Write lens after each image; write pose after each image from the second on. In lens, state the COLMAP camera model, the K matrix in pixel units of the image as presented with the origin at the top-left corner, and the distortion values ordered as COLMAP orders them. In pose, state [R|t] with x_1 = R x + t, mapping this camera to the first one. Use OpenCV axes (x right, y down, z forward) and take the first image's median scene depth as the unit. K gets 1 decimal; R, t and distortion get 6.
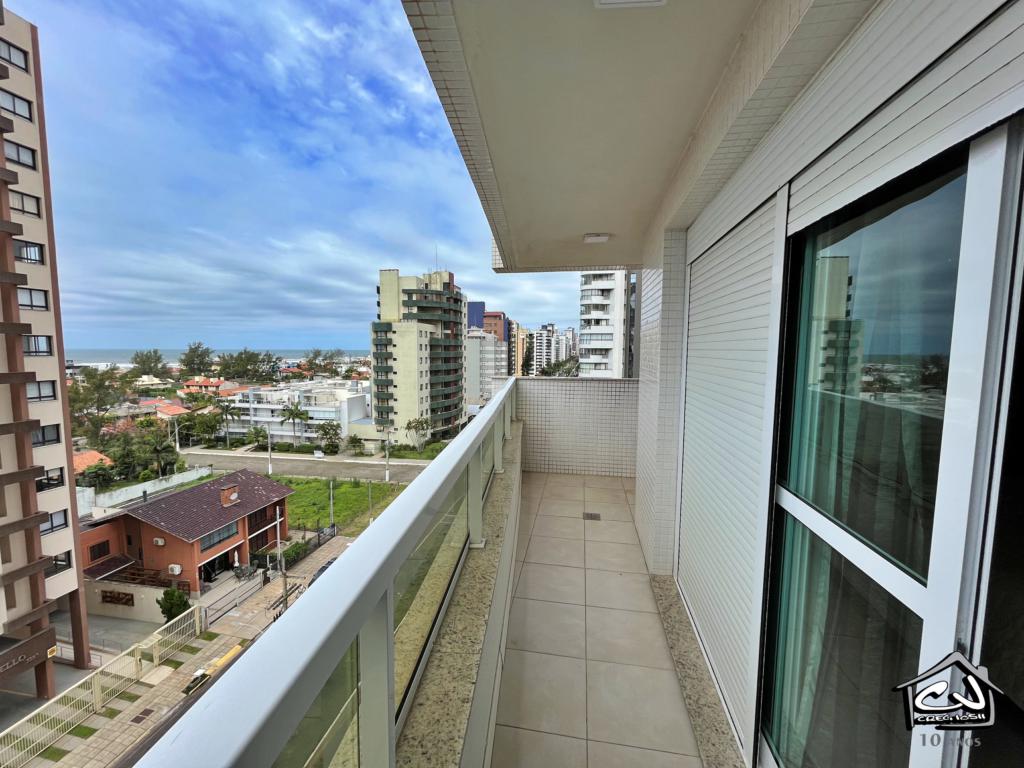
lens RADIAL K [[423.2, 0, 516.9], [0, 423.2, 386.0], [0, 0, 1]] dist [-0.000767, -0.000084]
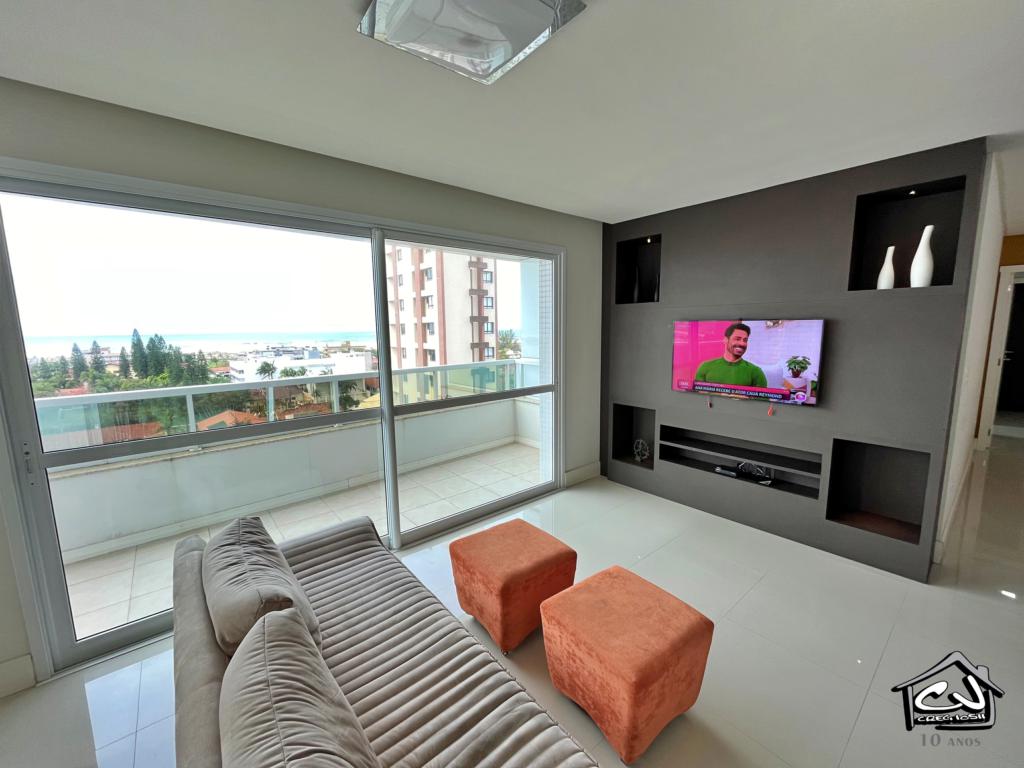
lens RADIAL K [[412.0, 0, 512.0], [0, 412.0, 384.0], [0, 0, 1]] dist [-0.004440, 0.000146]
pose [[0.761993, 0.071900, -0.643581, 0.117132], [-0.038314, 0.997082, 0.066029, 0.026006], [0.646450, -0.025655, 0.762525, -0.308387]]
